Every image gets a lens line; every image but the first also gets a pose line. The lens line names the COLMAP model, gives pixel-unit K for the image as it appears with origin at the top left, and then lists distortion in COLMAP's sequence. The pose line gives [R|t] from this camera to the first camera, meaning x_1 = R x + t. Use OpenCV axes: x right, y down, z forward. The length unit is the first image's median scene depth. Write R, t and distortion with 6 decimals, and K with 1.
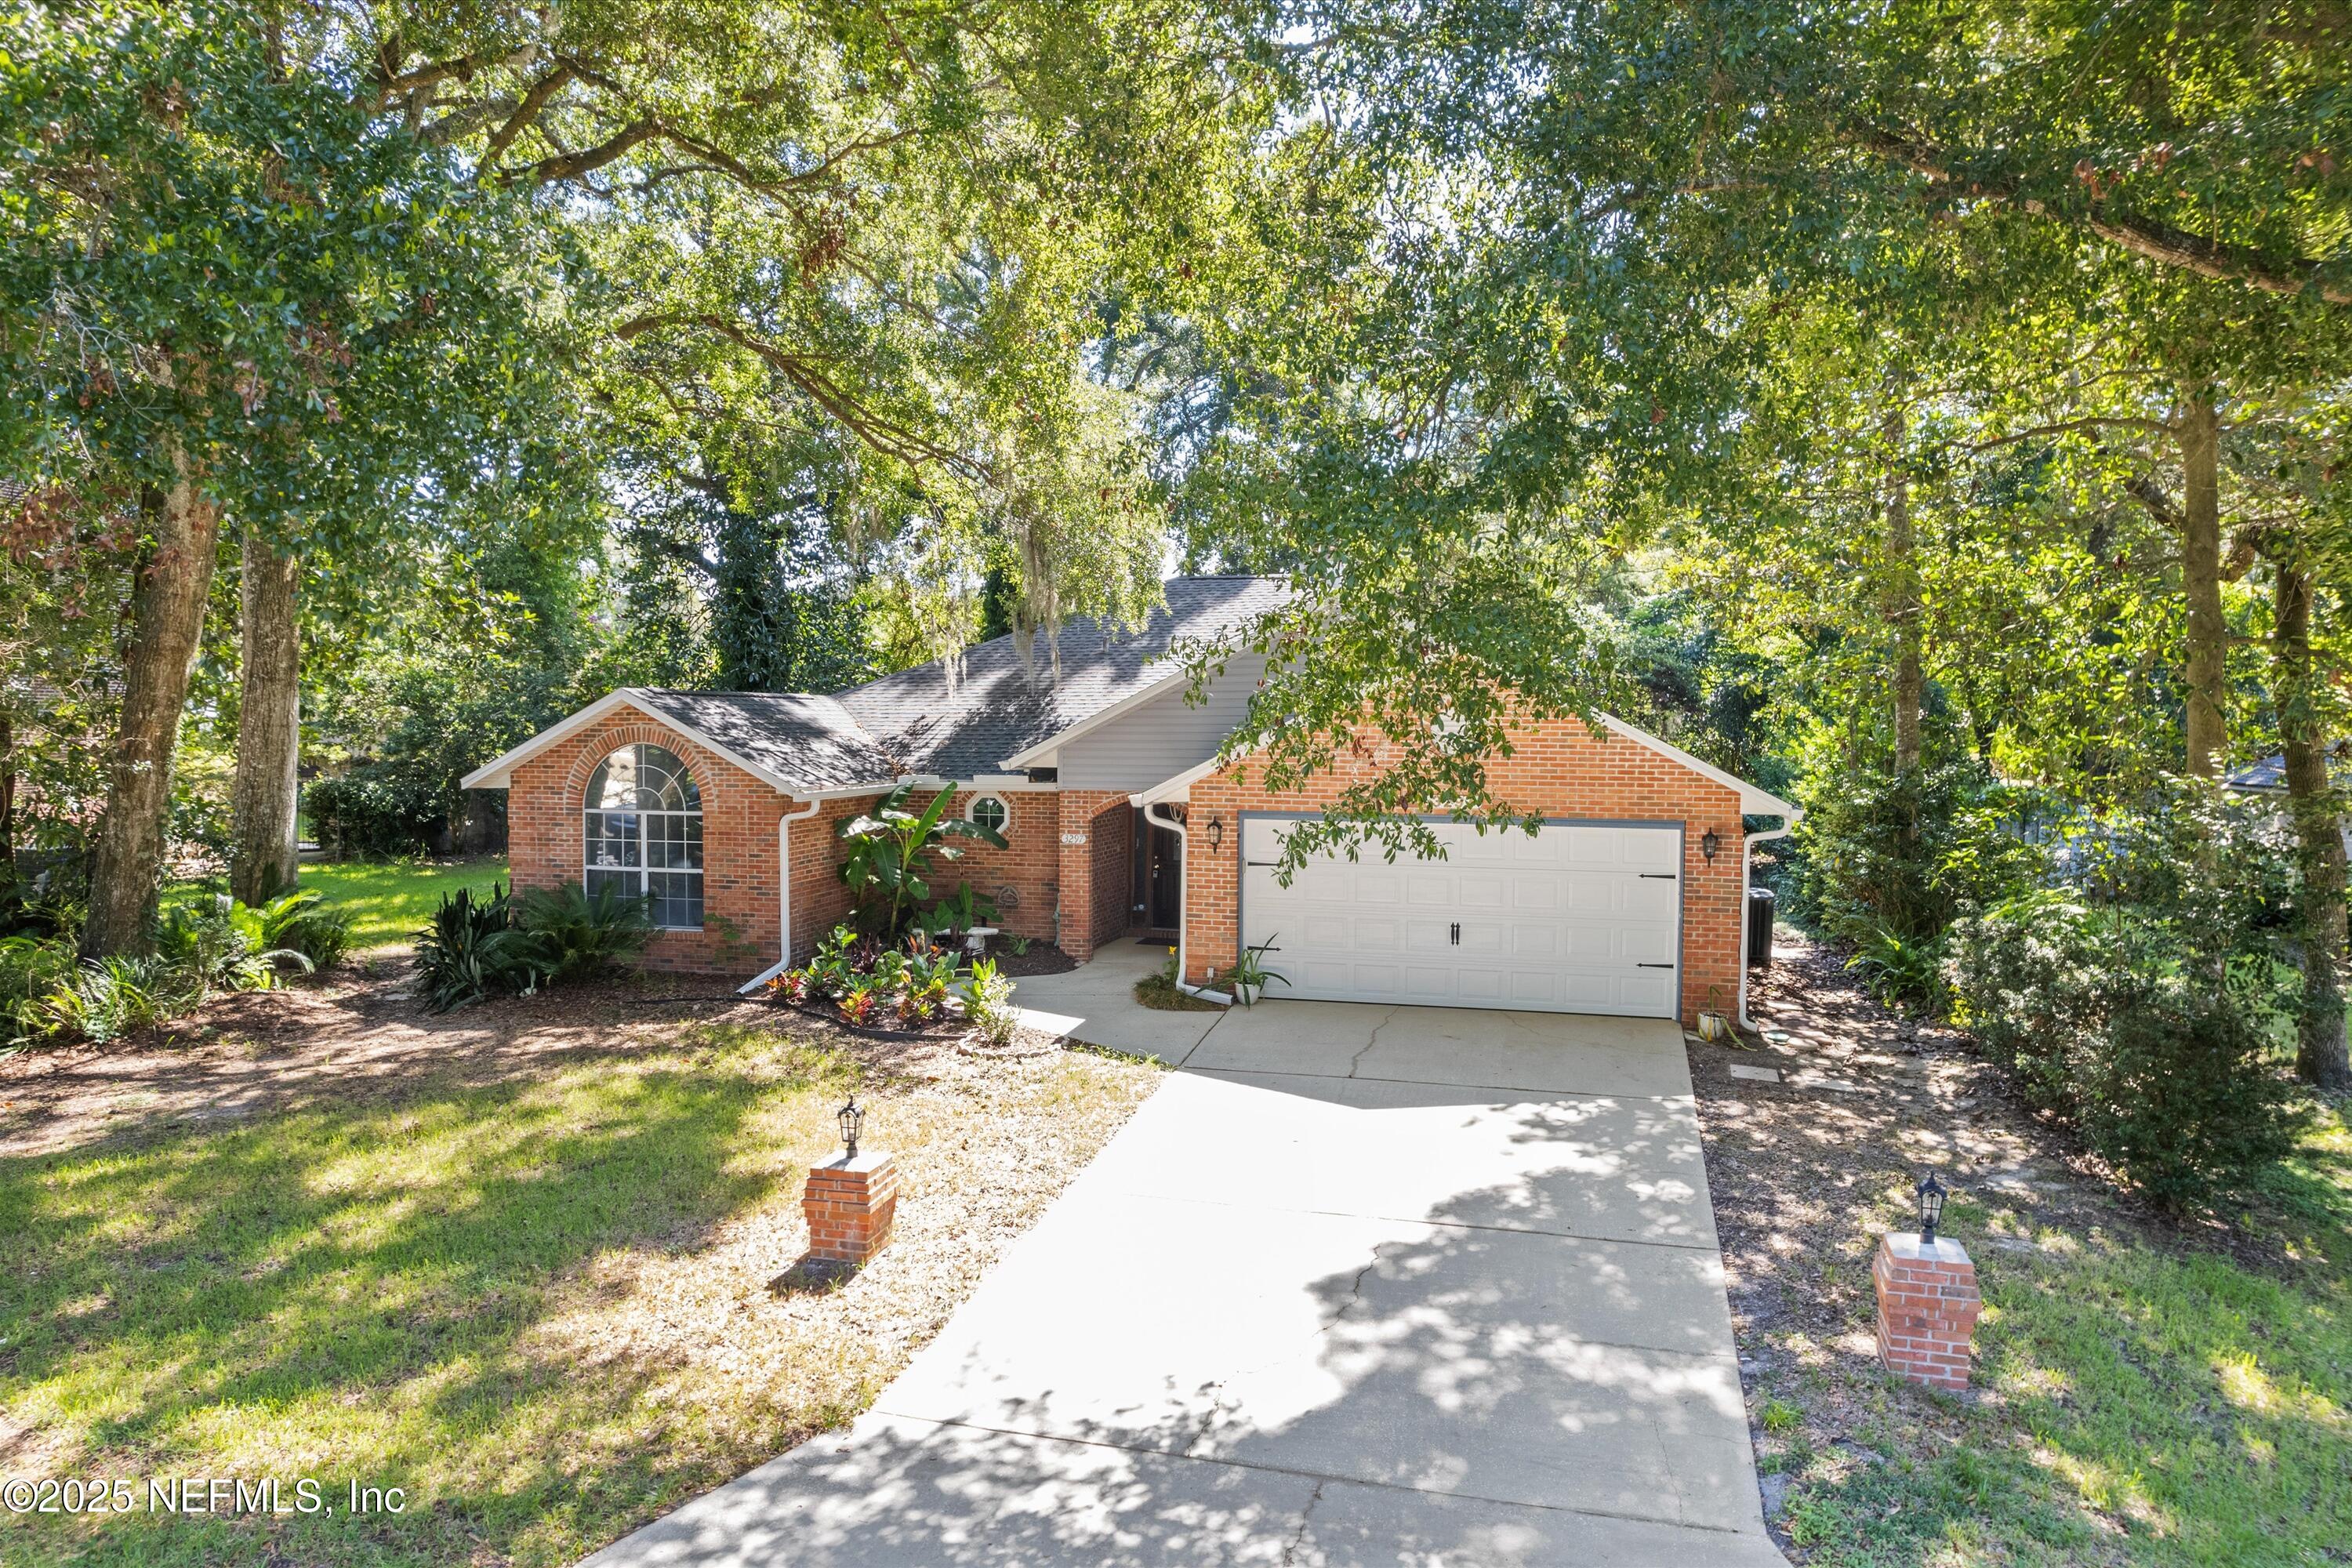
lens RADIAL K [[1110.7, 0, 1177.5], [0, 1110.7, 796.1], [0, 0, 1]] dist [-0.070446, 0.028352]
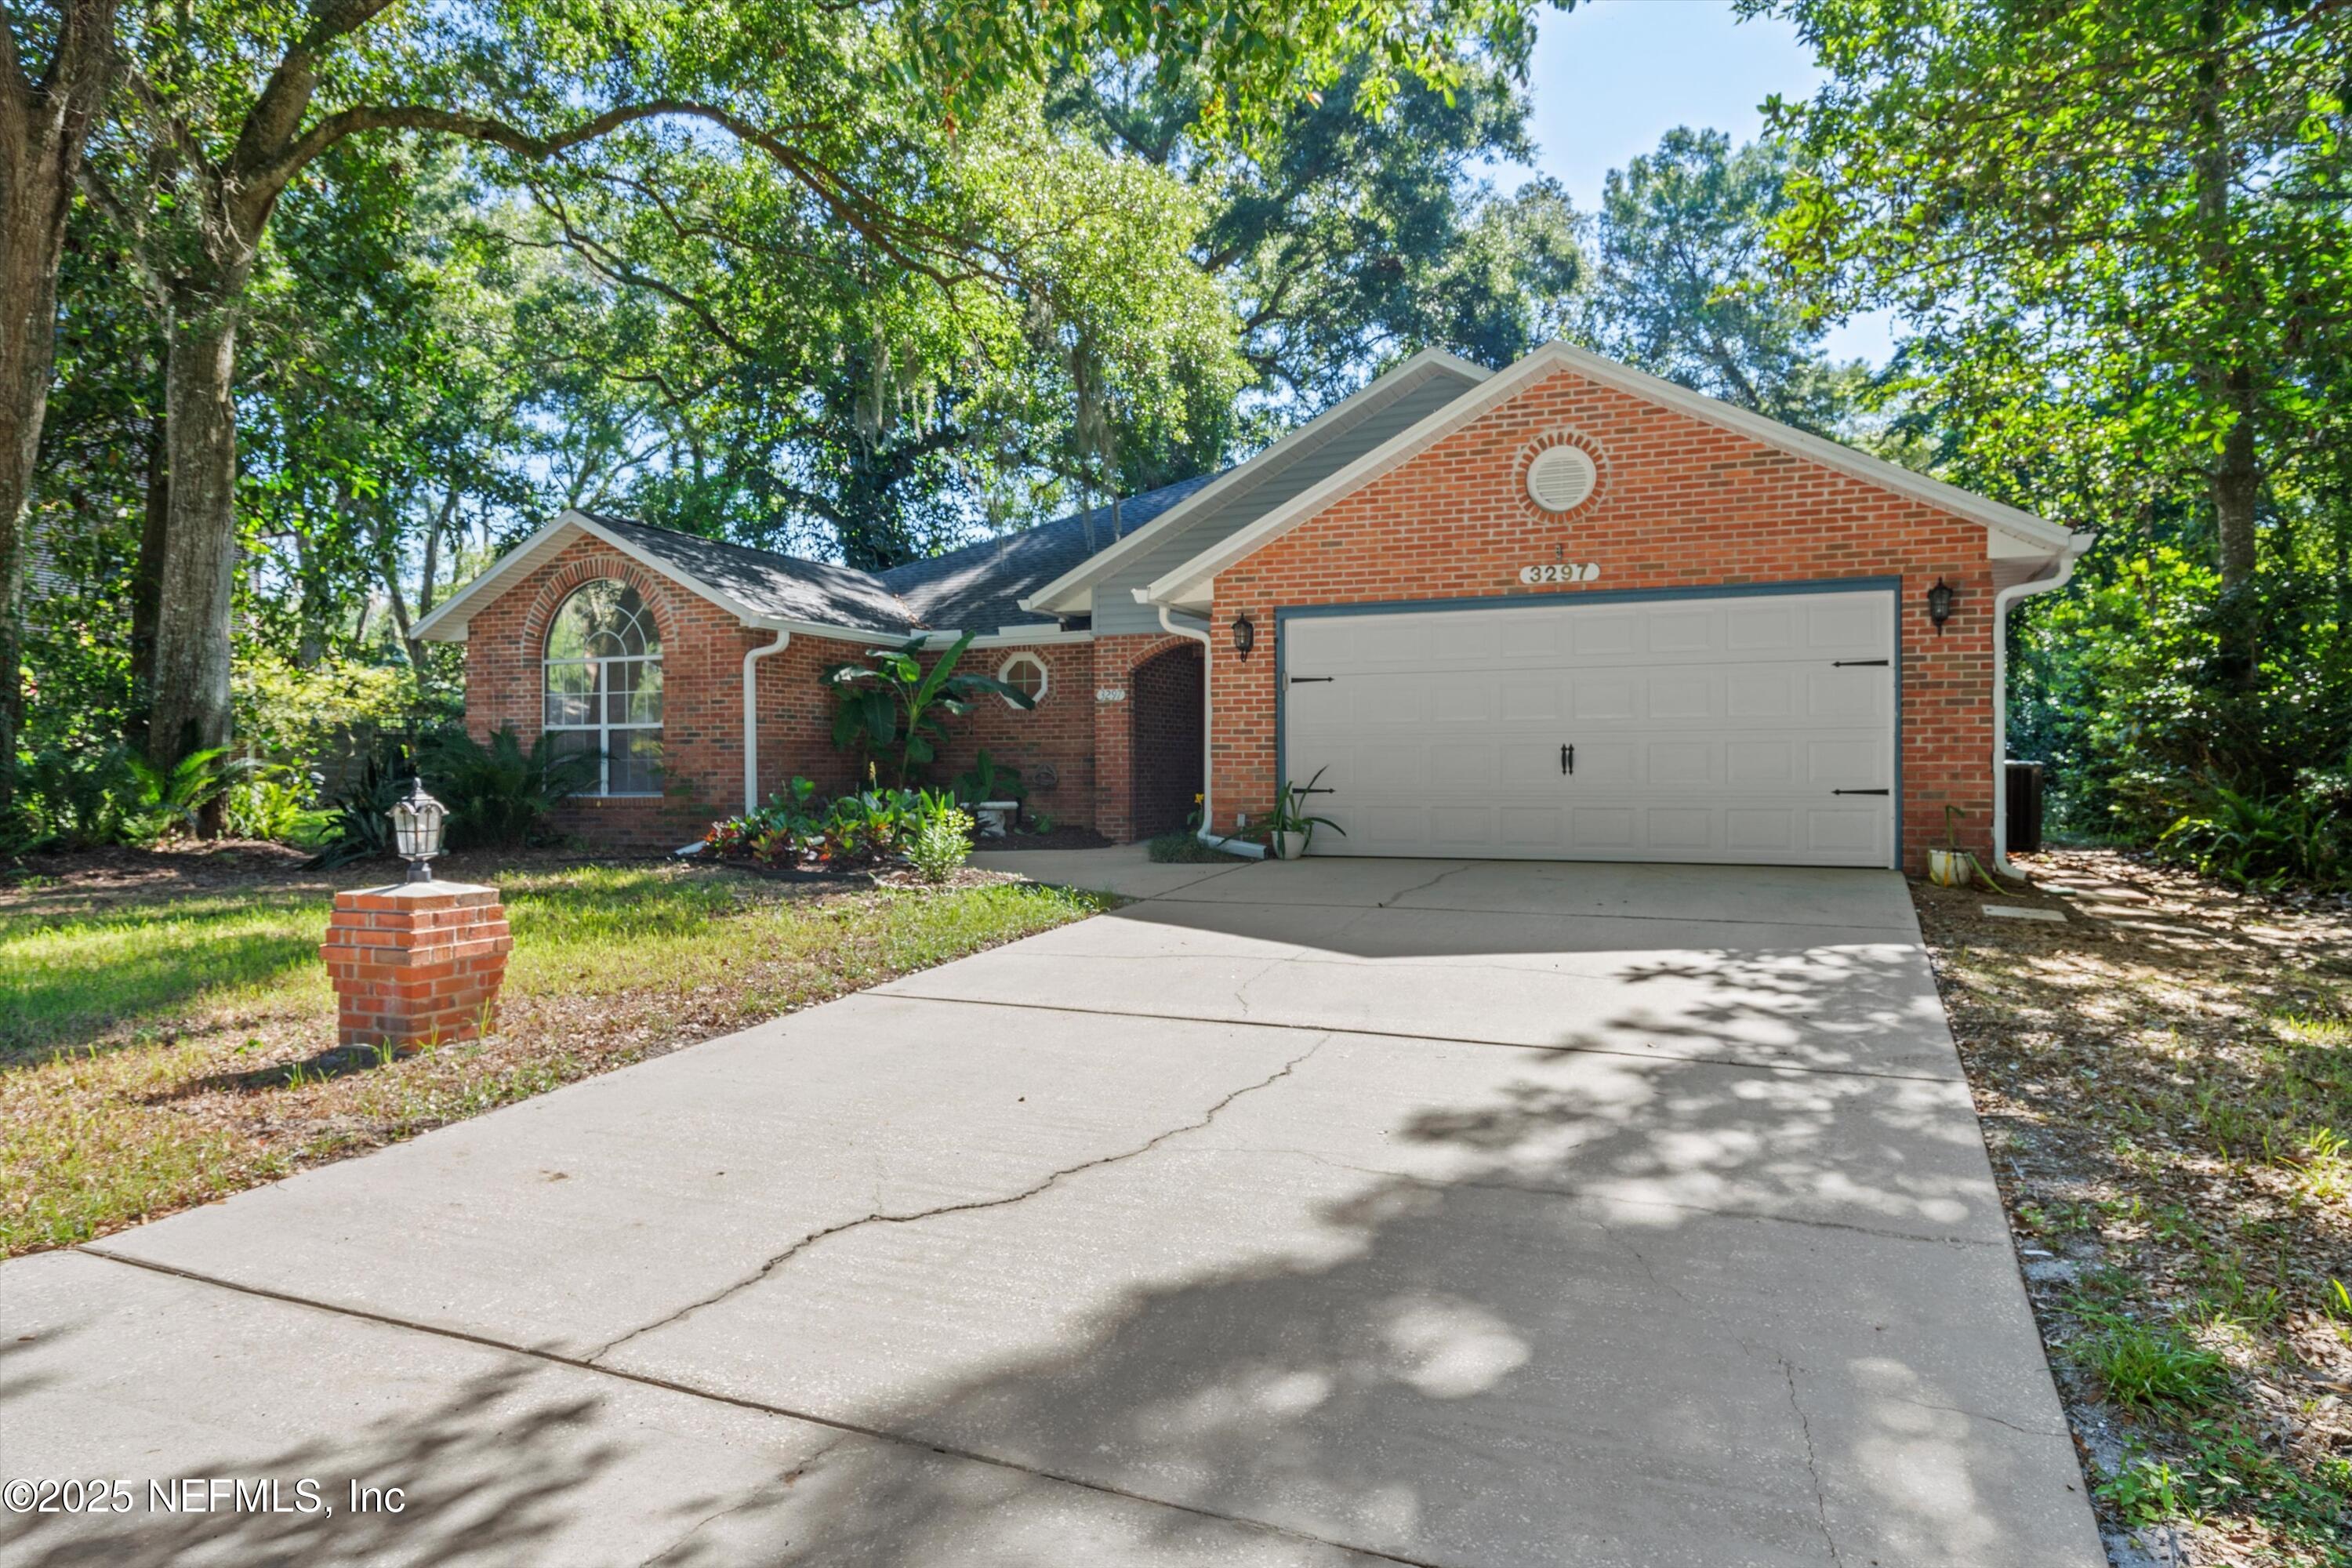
lens RADIAL K [[1123.9, 0, 1203.1], [0, 1123.9, 783.2], [0, 0, 1]] dist [-0.027710, -0.000074]
pose [[0.990012, -0.011571, -0.140509, 0.114024], [0.009435, 0.999830, -0.015860, 0.147175], [0.140669, 0.014376, 0.989952, 0.225204]]
